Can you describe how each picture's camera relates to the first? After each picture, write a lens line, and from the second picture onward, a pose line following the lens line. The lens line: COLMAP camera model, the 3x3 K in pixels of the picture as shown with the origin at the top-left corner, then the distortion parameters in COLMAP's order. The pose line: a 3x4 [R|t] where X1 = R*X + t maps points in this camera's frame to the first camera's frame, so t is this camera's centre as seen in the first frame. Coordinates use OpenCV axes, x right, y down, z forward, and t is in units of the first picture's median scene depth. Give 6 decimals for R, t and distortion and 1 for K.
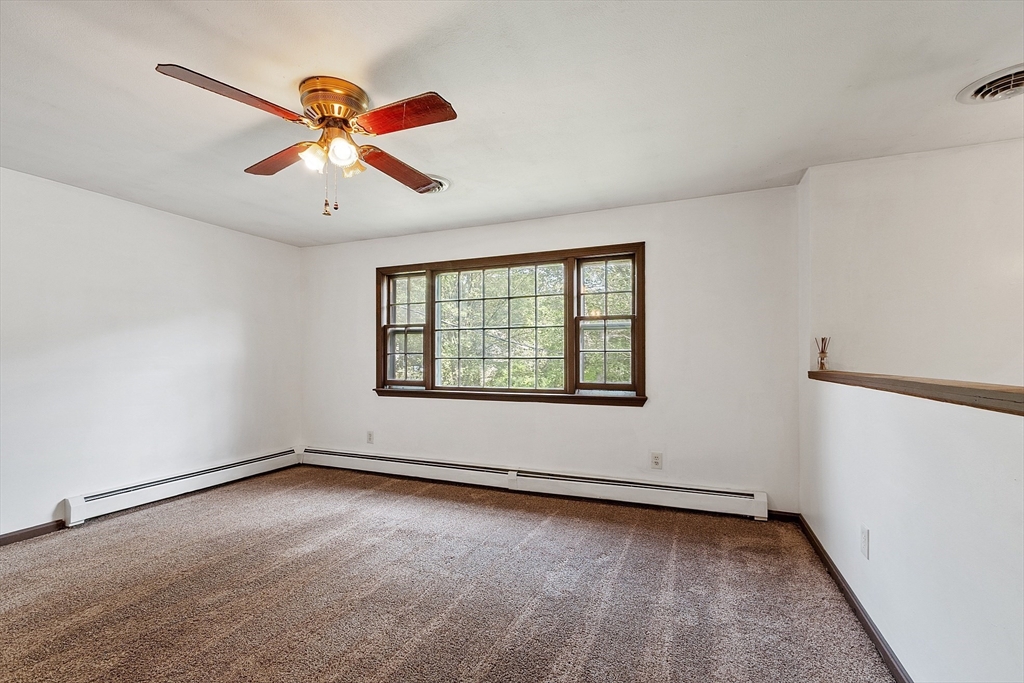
lens RADIAL K [[455.0, 0, 509.0], [0, 455.0, 351.2], [0, 0, 1]] dist [0.002893, 0.000271]
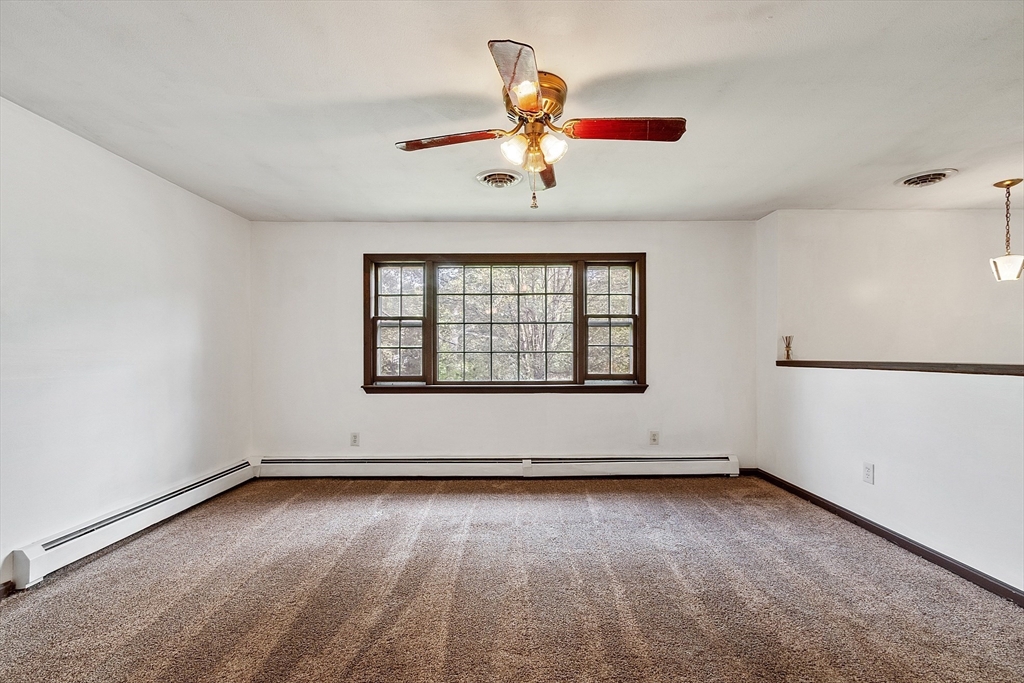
lens RADIAL K [[459.4, 0, 509.1], [0, 459.4, 348.5], [0, 0, 1]] dist [0.003613, 0.000795]
pose [[0.920042, 0.003468, 0.391803, -0.463959], [-0.003285, 0.999994, -0.001139, 0.008990], [-0.391805, -0.000240, 0.920048, 0.040405]]
